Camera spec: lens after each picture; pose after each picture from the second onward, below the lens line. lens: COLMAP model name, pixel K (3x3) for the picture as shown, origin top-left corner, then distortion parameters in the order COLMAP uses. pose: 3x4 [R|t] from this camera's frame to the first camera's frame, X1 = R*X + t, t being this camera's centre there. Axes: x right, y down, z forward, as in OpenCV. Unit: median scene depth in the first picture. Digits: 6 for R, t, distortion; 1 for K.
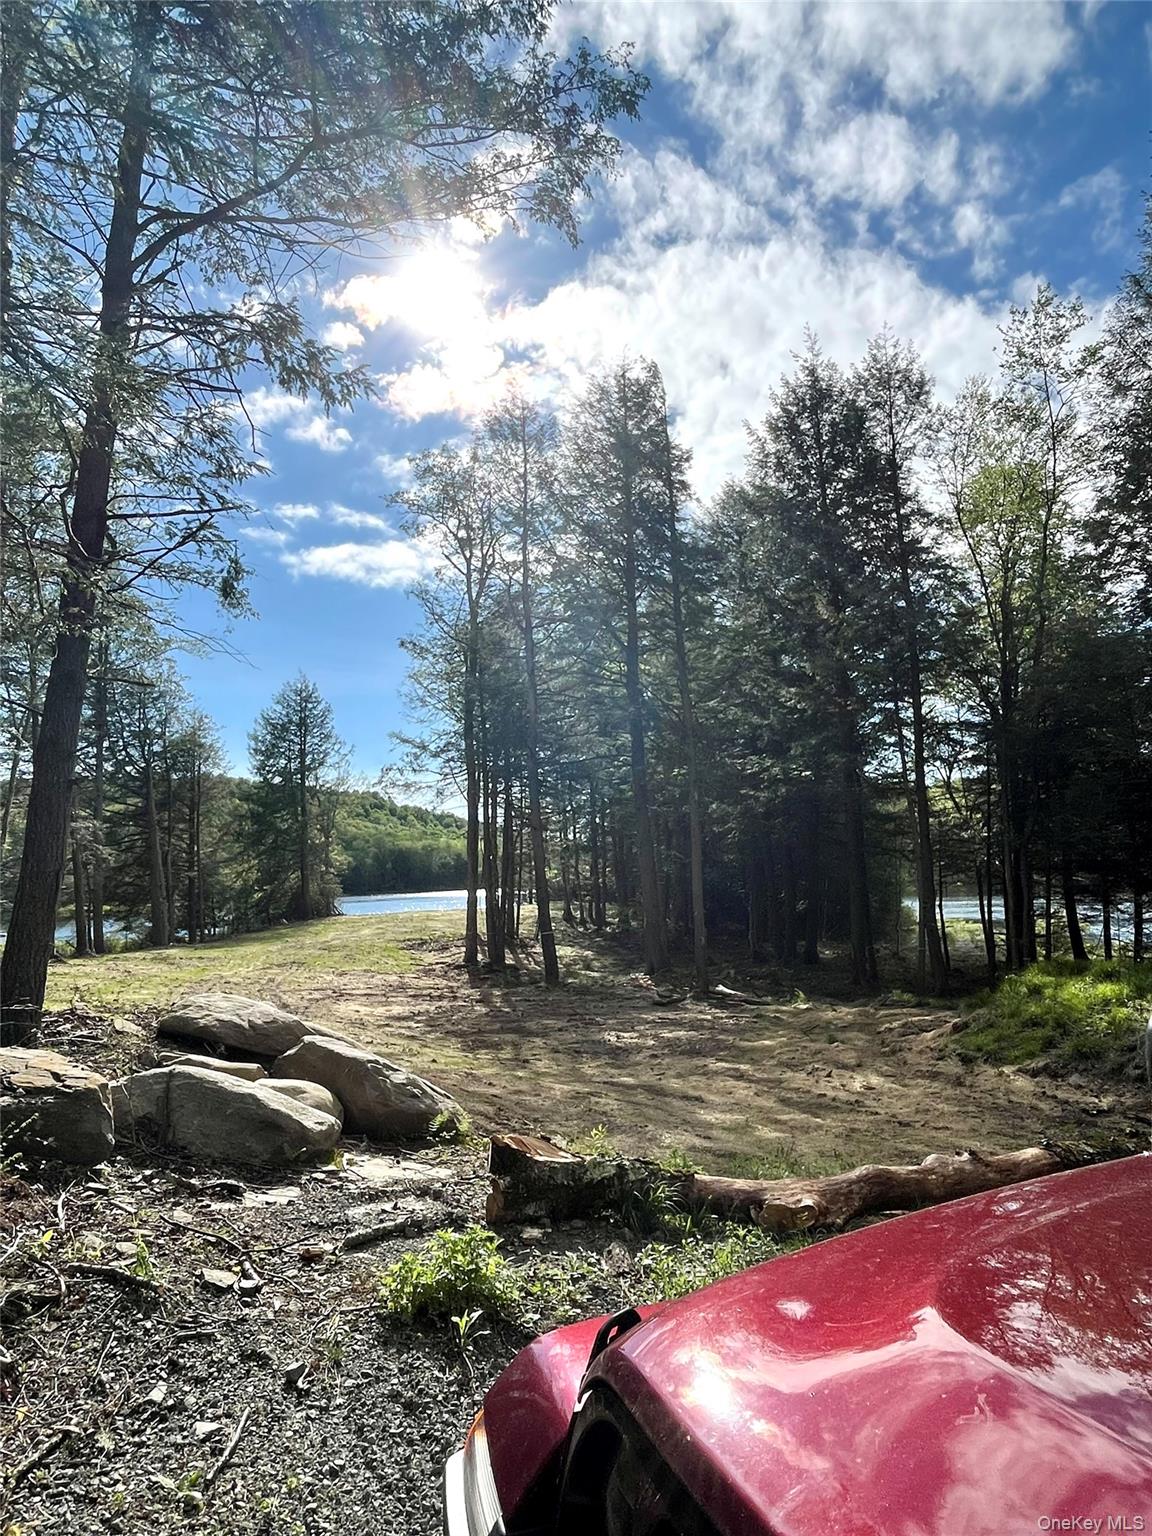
lens RADIAL K [[939.9, 0, 584.7], [0, 939.9, 769.1], [0, 0, 1]] dist [-0.007094, 0.005035]
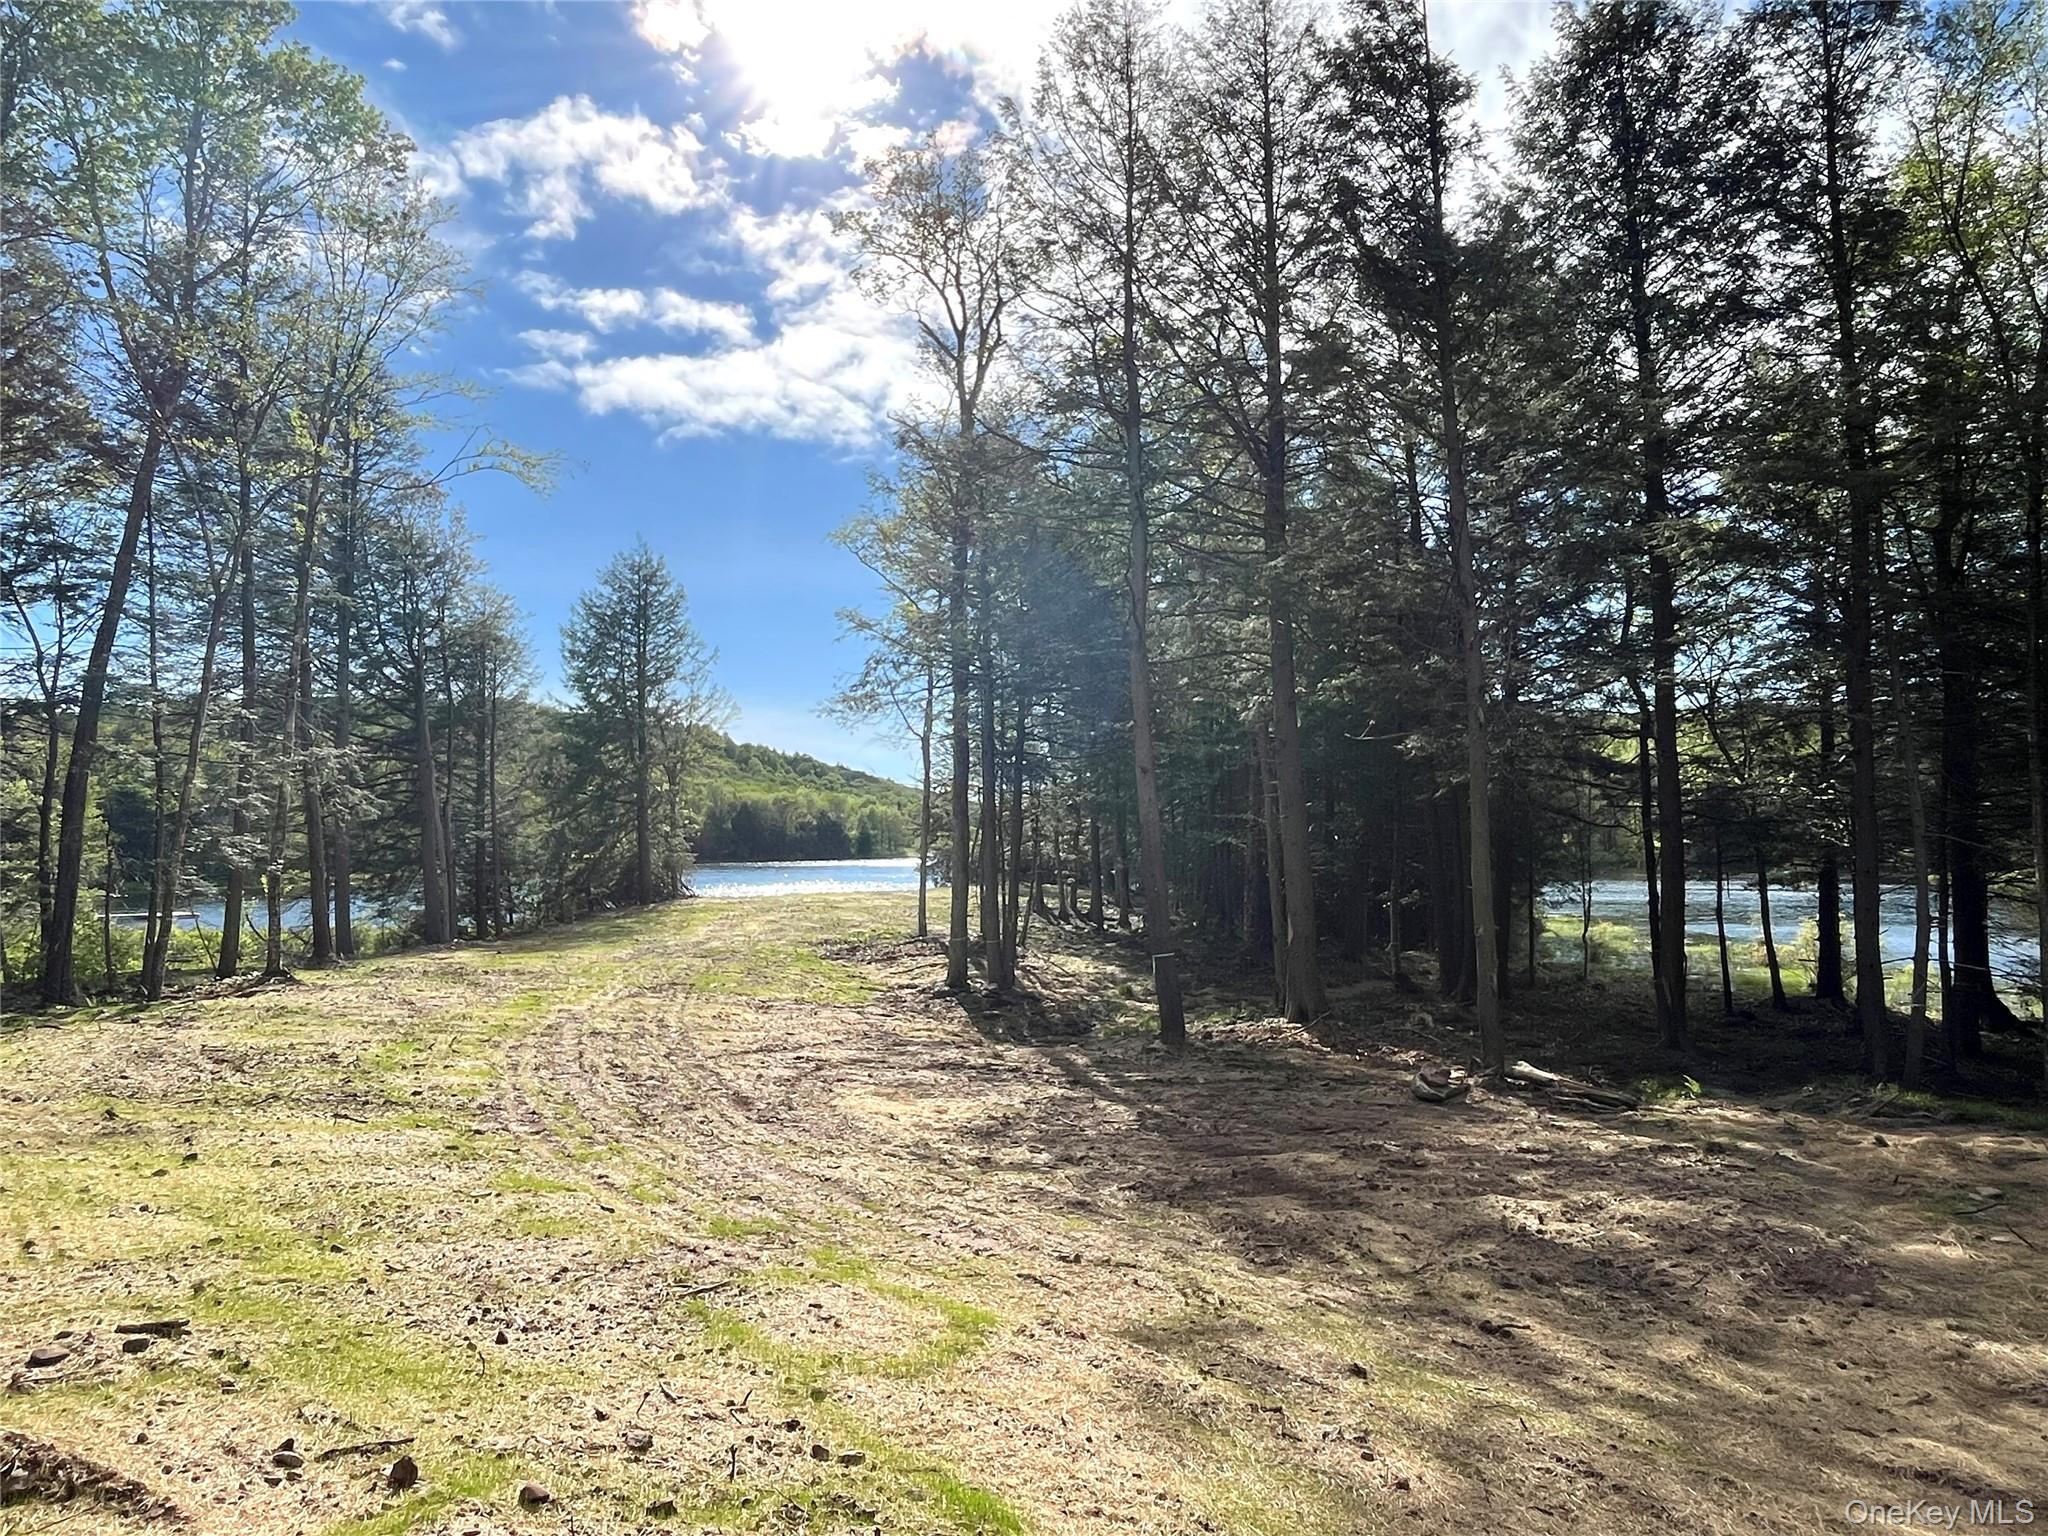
lens RADIAL K [[1253.3, 0, 1018.1], [0, 1253.3, 757.2], [0, 0, 1]] dist [-0.007094, 0.005035]
pose [[0.999382, 0.020888, 0.028263, -0.134551], [-0.022121, 0.998785, 0.044040, 0.020458], [-0.027309, -0.044638, 0.998630, 0.220571]]
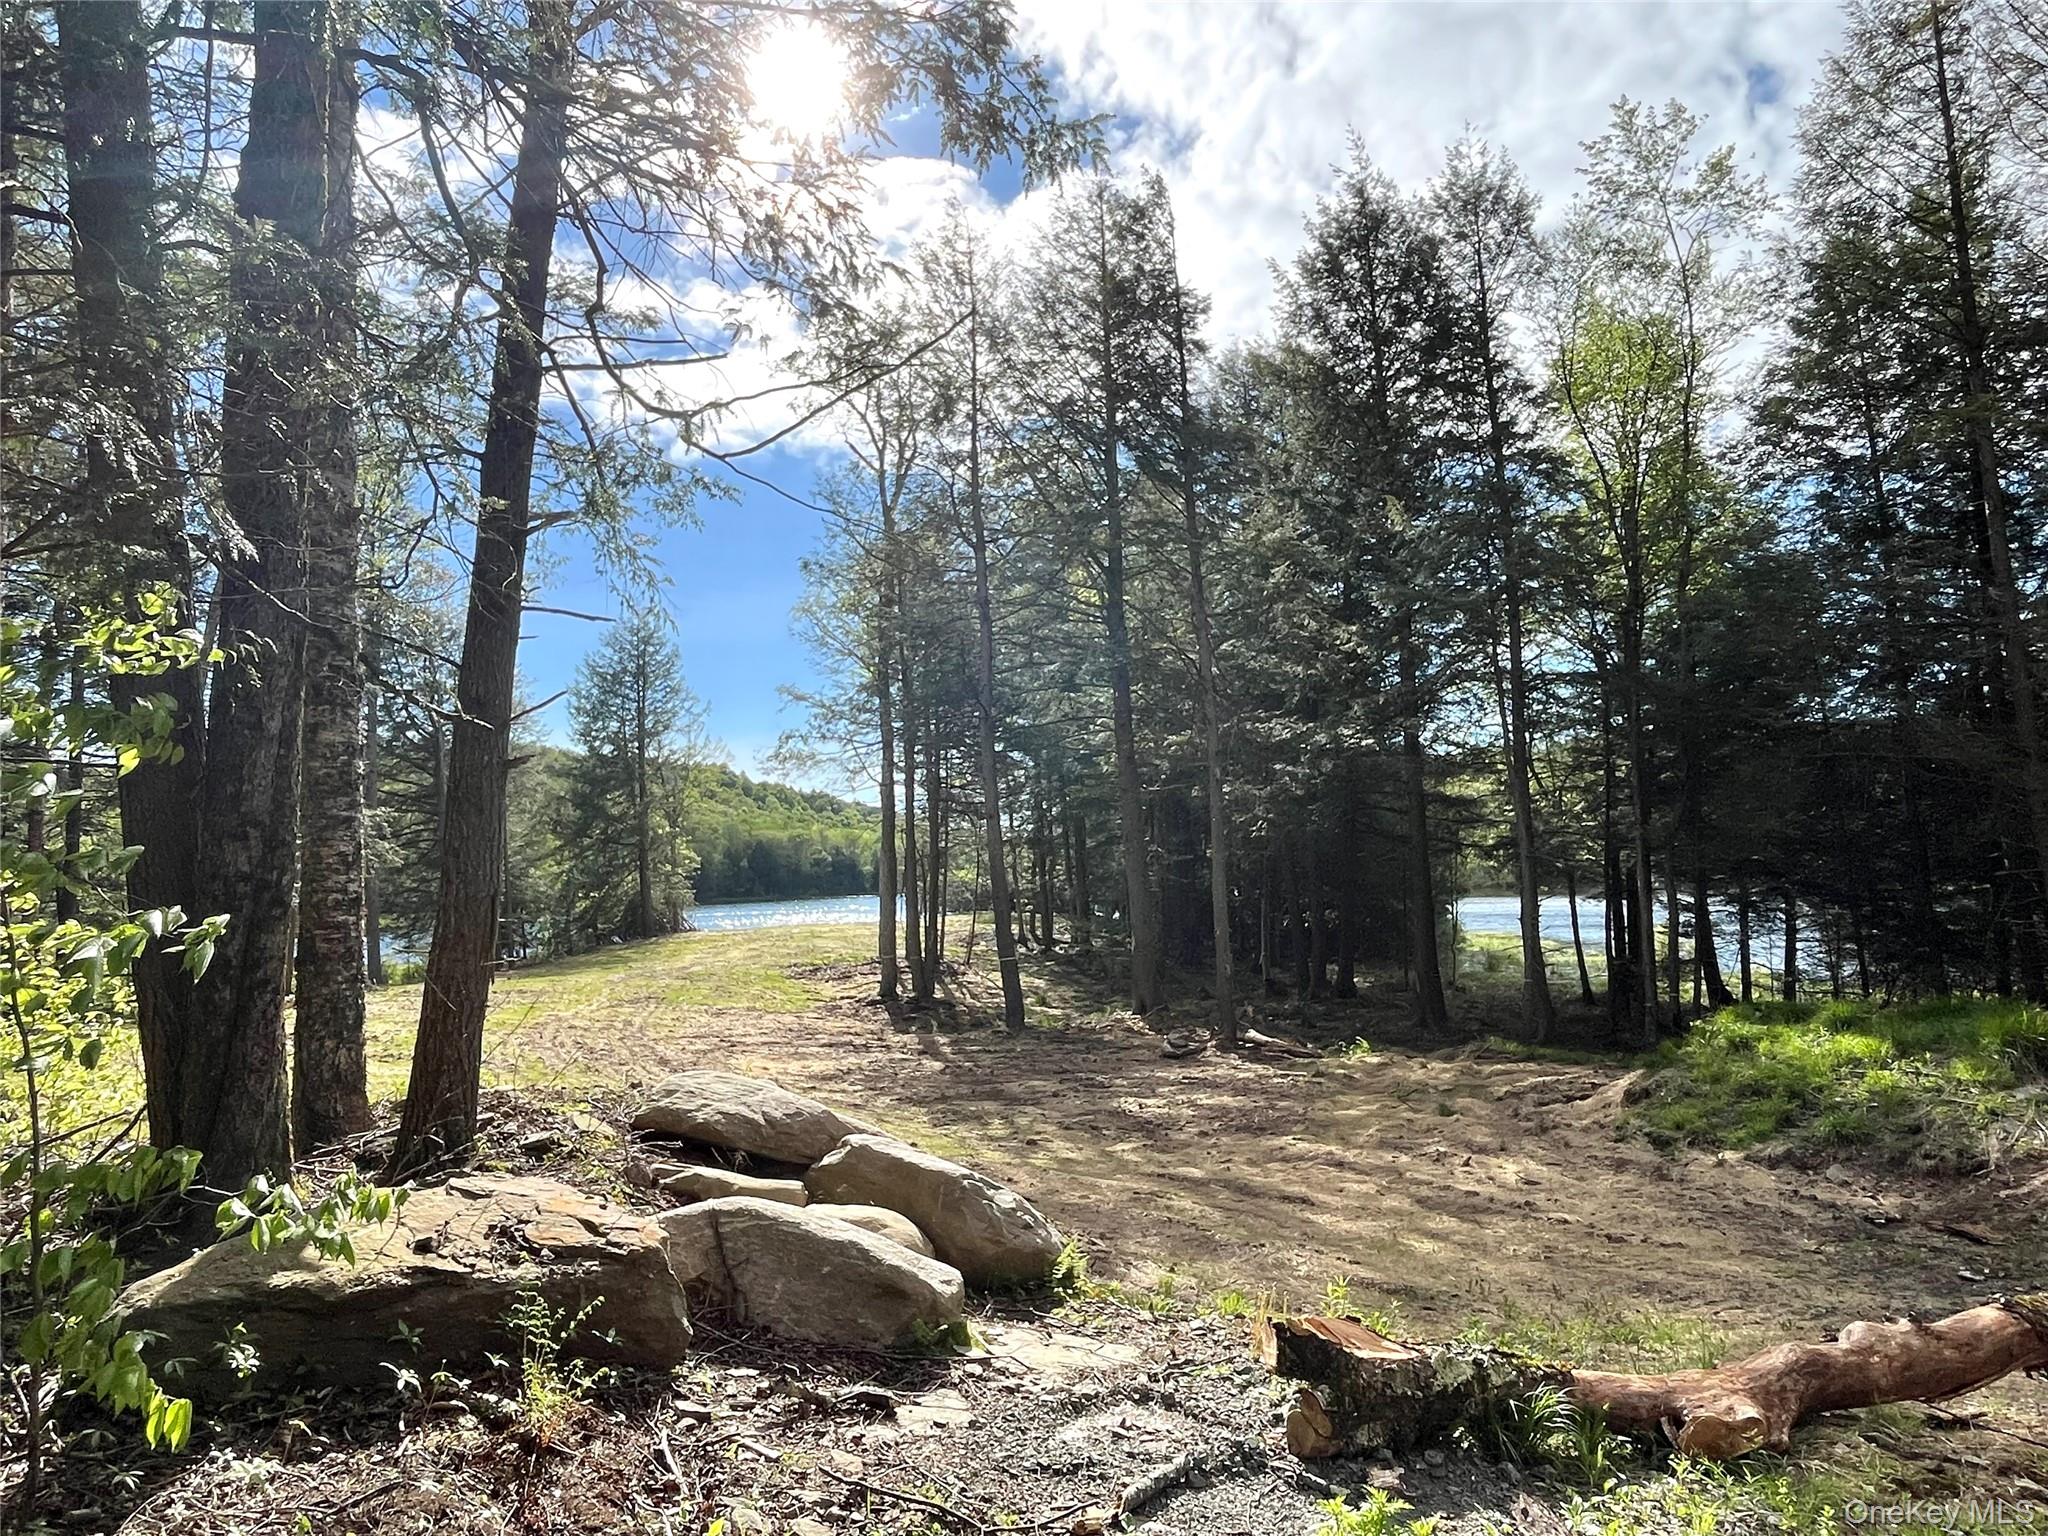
lens RADIAL K [[1253.3, 0, 1016.1], [0, 1253.3, 763.9], [0, 0, 1]] dist [-0.007094, 0.005035]
pose [[0.999939, -0.000537, 0.011073, -0.039131], [0.000271, 0.999711, 0.024057, -0.001631], [-0.011082, -0.024052, 0.999649, 0.020038]]
